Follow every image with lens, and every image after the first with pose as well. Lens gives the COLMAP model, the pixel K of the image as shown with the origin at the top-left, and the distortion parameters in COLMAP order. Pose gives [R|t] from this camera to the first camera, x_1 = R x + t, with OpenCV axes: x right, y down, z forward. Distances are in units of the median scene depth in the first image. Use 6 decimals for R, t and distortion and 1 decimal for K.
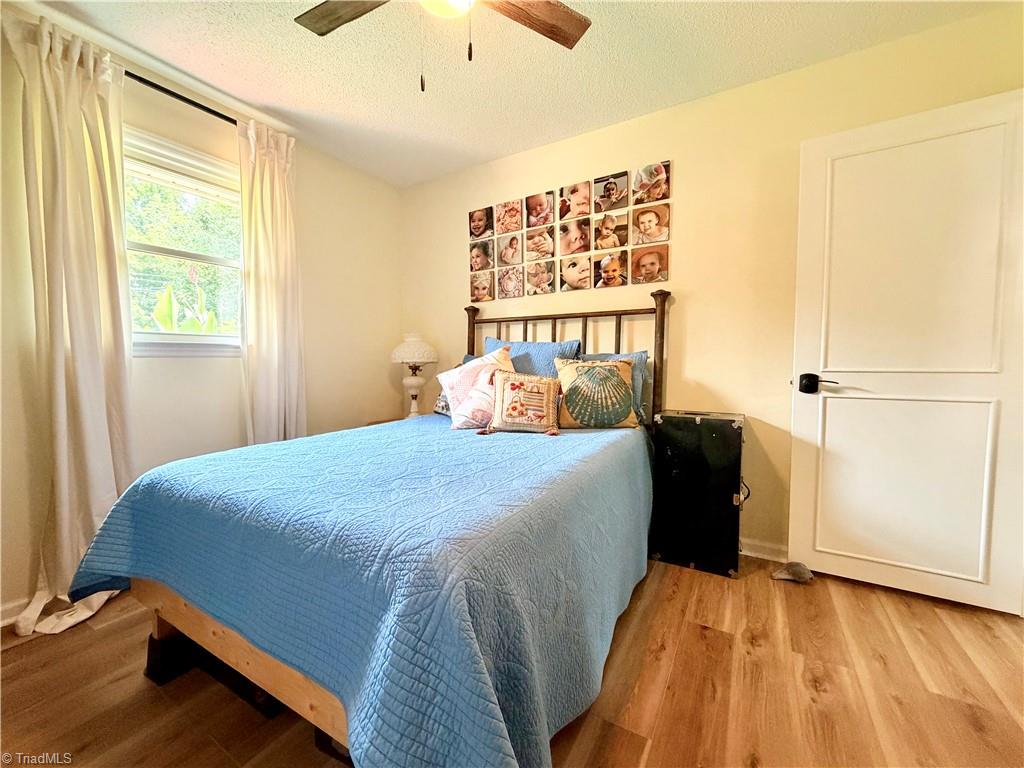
lens RADIAL K [[407.5, 0, 512.0], [0, 407.5, 384.0], [0, 0, 1]] dist [-0.000178, -0.000017]
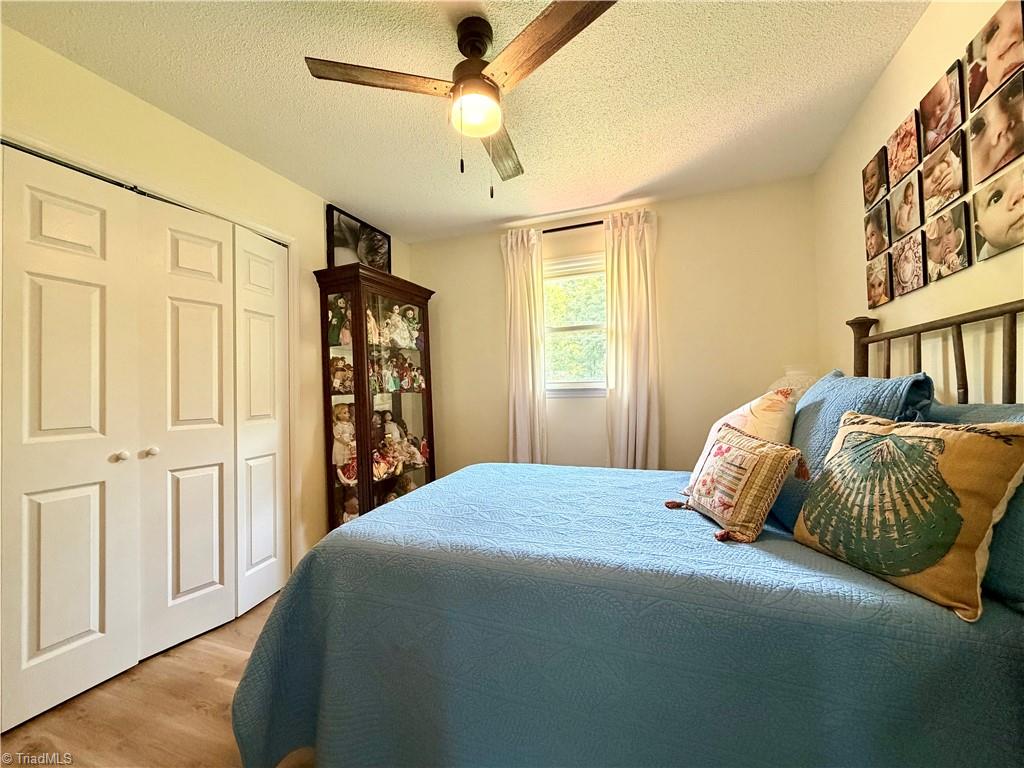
lens RADIAL K [[414.7, 0, 512.0], [0, 414.7, 384.0], [0, 0, 1]] dist [-0.000613, 0.000168]
pose [[0.168696, -0.011831, -0.985597, 0.502731], [-0.039385, 0.999048, -0.018734, -0.063893], [0.984881, 0.041979, 0.168070, 0.426682]]
